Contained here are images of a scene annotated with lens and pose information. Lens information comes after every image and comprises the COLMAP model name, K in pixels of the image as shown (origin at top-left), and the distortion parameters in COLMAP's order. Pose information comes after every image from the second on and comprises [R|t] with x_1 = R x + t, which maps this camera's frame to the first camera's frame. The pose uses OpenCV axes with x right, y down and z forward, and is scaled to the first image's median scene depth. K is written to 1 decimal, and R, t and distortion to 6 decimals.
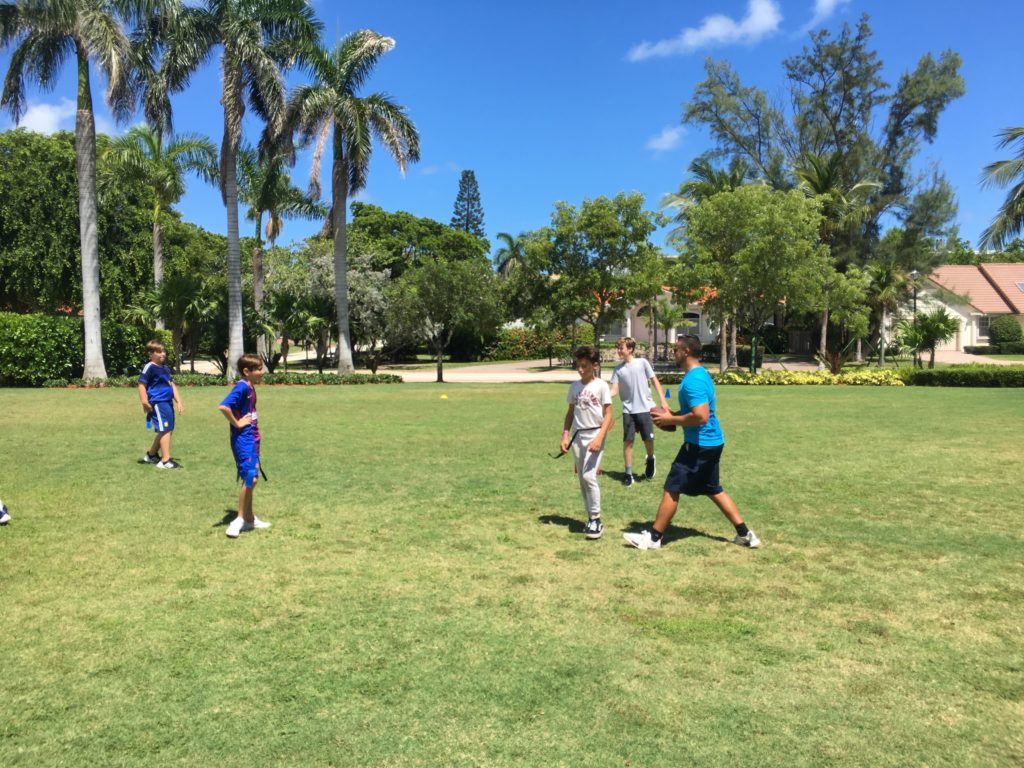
lens RADIAL K [[869.8, 0, 511.7], [0, 869.8, 380.0], [0, 0, 1]] dist [0.079681, -0.113643]
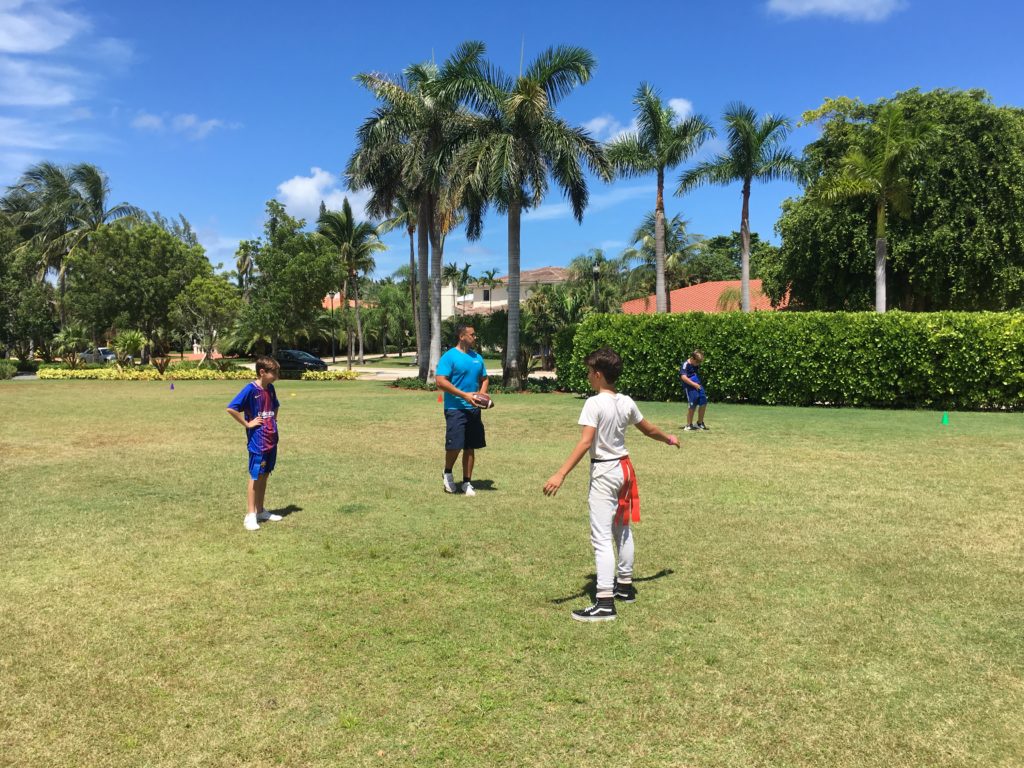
lens RADIAL K [[869.8, 0, 506.5], [0, 869.8, 381.3], [0, 0, 1]] dist [0.079681, -0.113643]
pose [[0.848366, 0.026330, -0.528756, -0.454703], [-0.021143, 0.999651, 0.015855, -0.009588], [0.528988, -0.002272, 0.848626, 0.072249]]
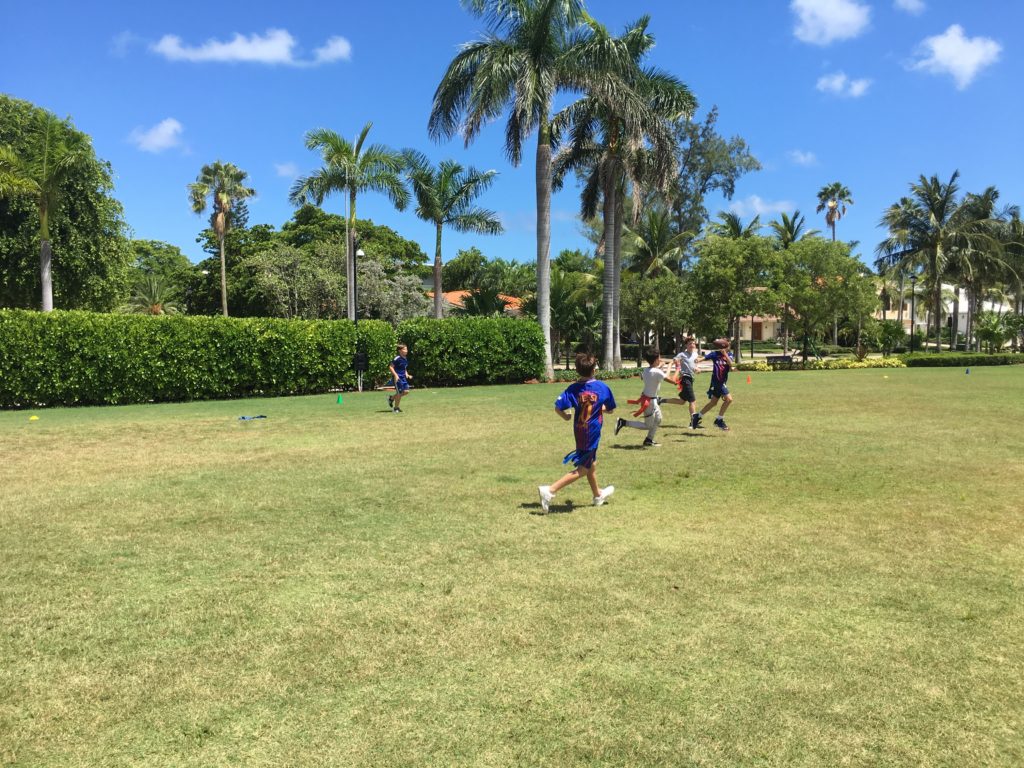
lens RADIAL K [[869.8, 0, 507.3], [0, 869.8, 369.0], [0, 0, 1]] dist [0.079681, -0.113643]
pose [[0.813164, -0.020560, 0.581671, -0.679874], [0.025457, 0.999676, -0.000254, -0.006481], [-0.581478, 0.015014, 0.813424, 0.039629]]
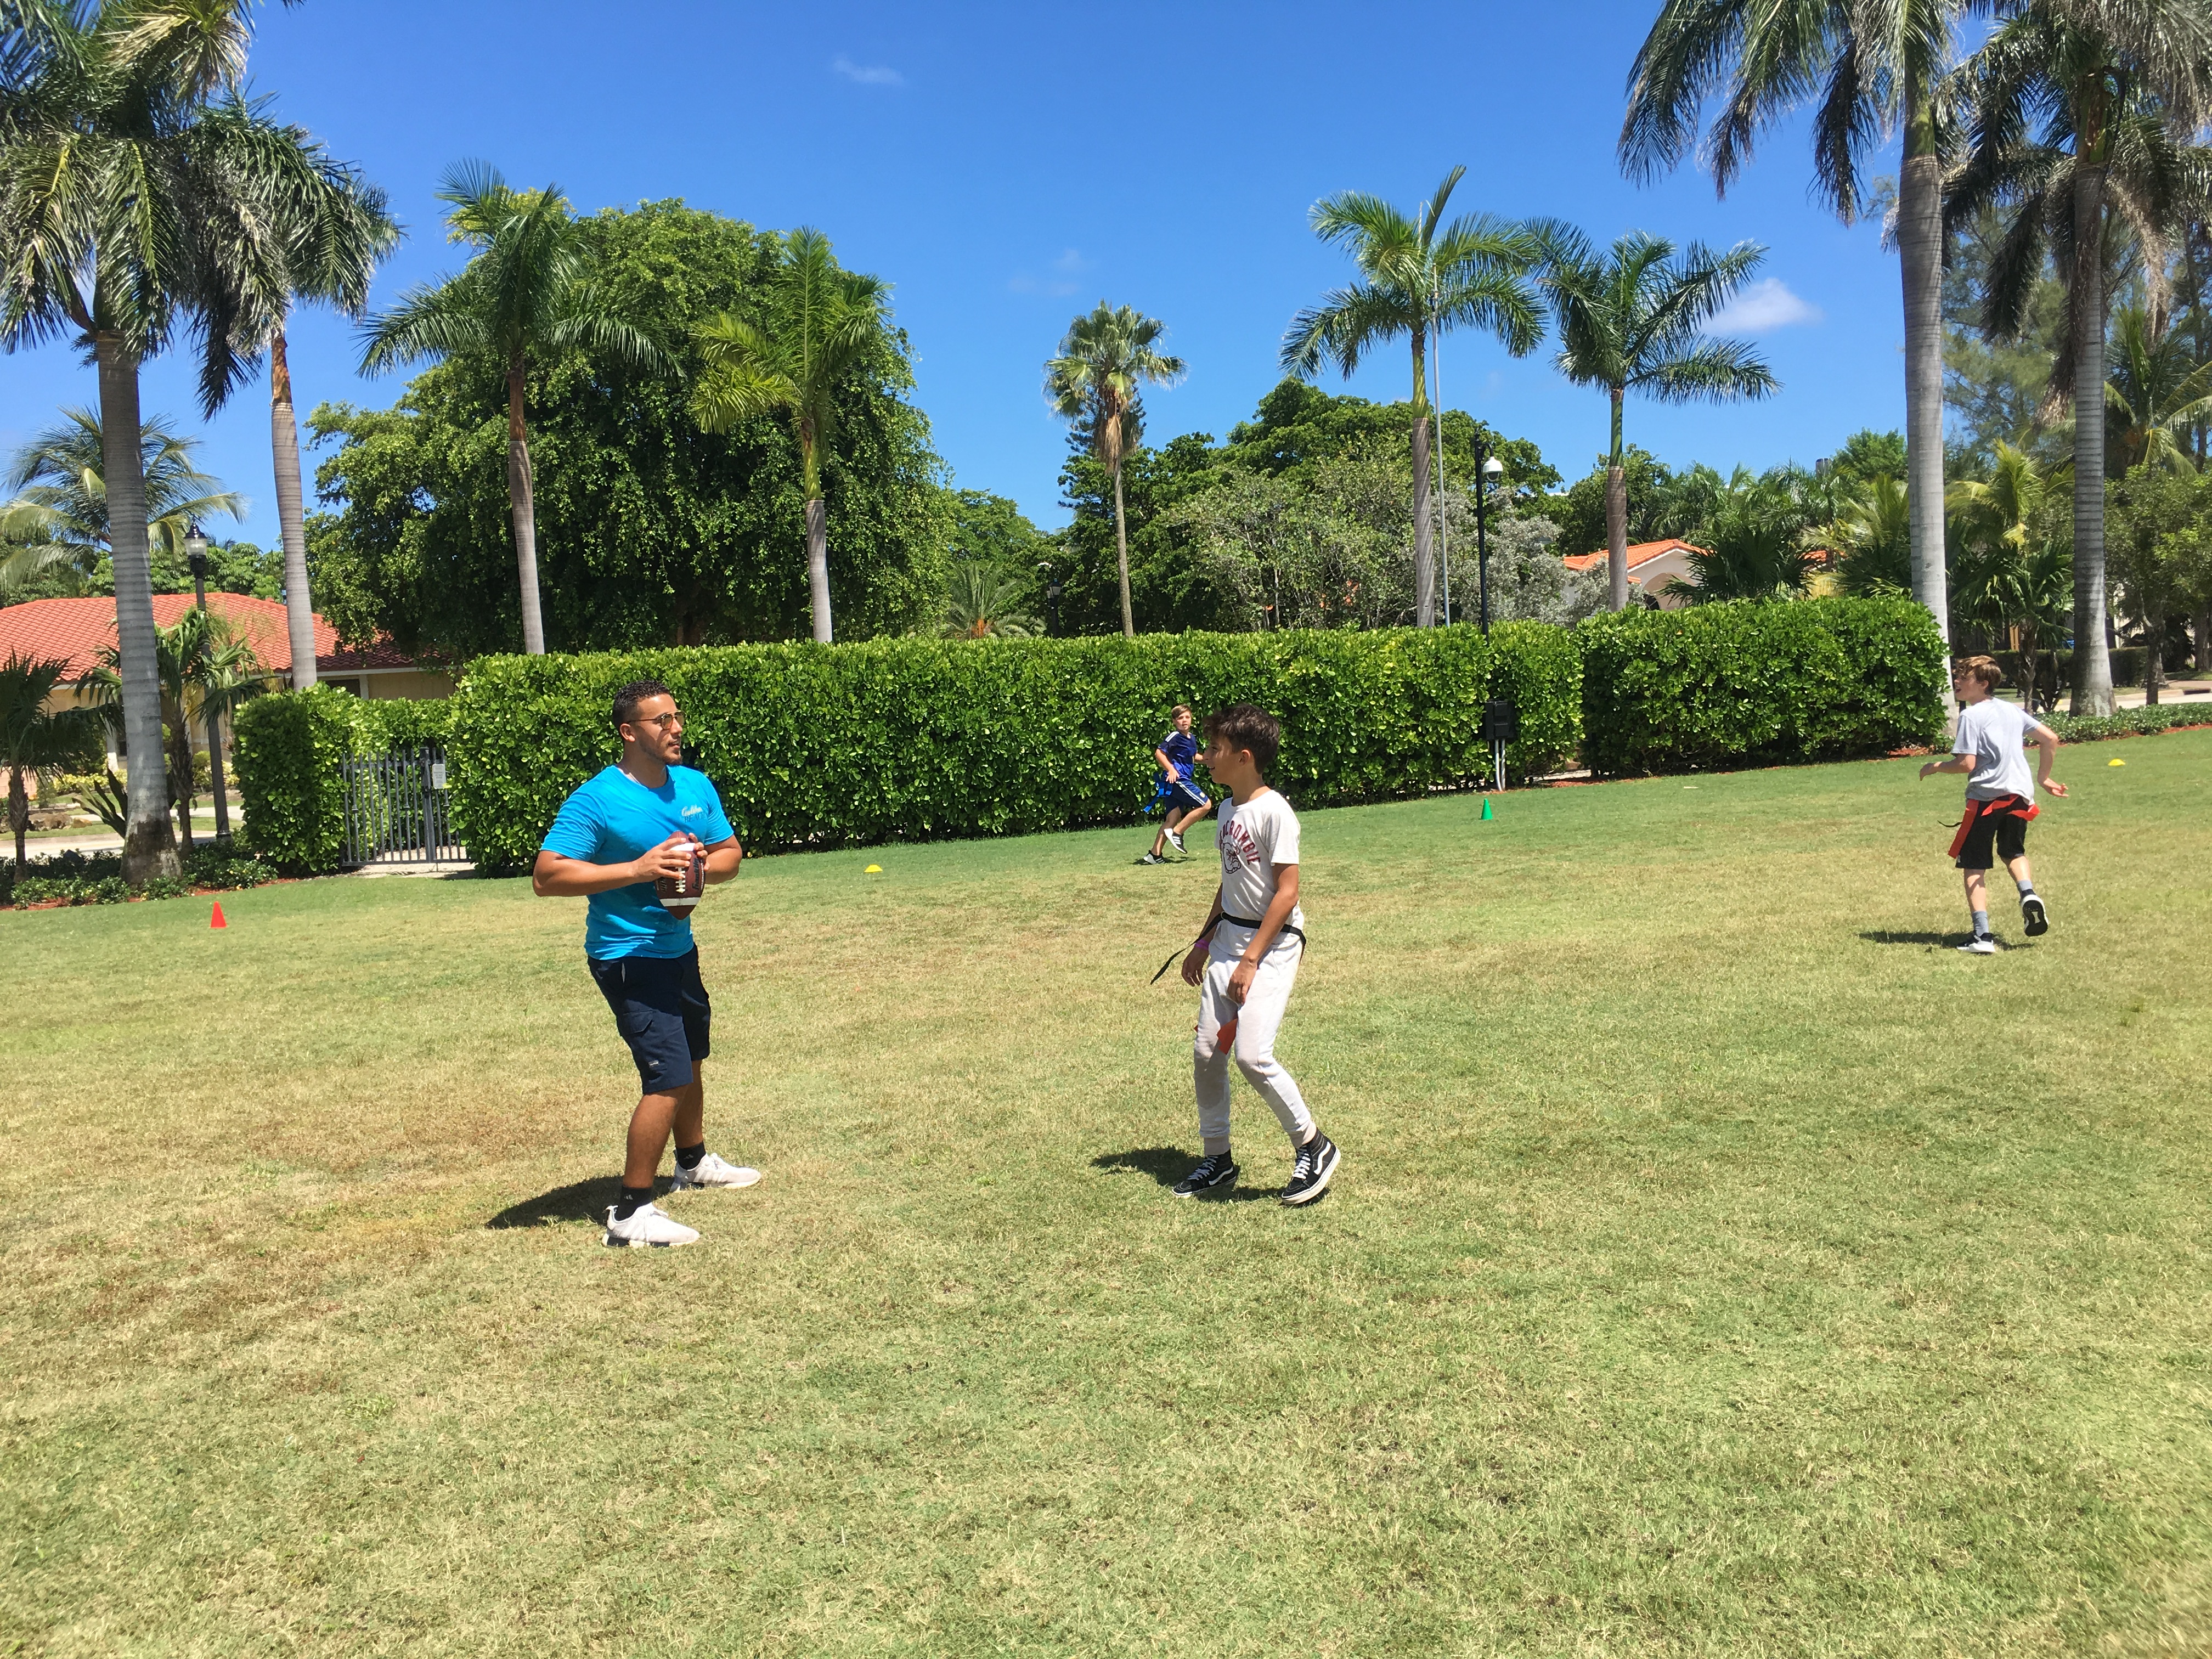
lens RADIAL K [[1878.9, 0, 1087.2], [0, 1878.9, 838.5], [0, 0, 1]] dist [0.079681, -0.113643]
pose [[0.948165, -0.073610, 0.309136, -0.702842], [0.064260, 0.997118, 0.040337, -0.009403], [-0.311214, -0.018381, 0.950162, 0.085215]]
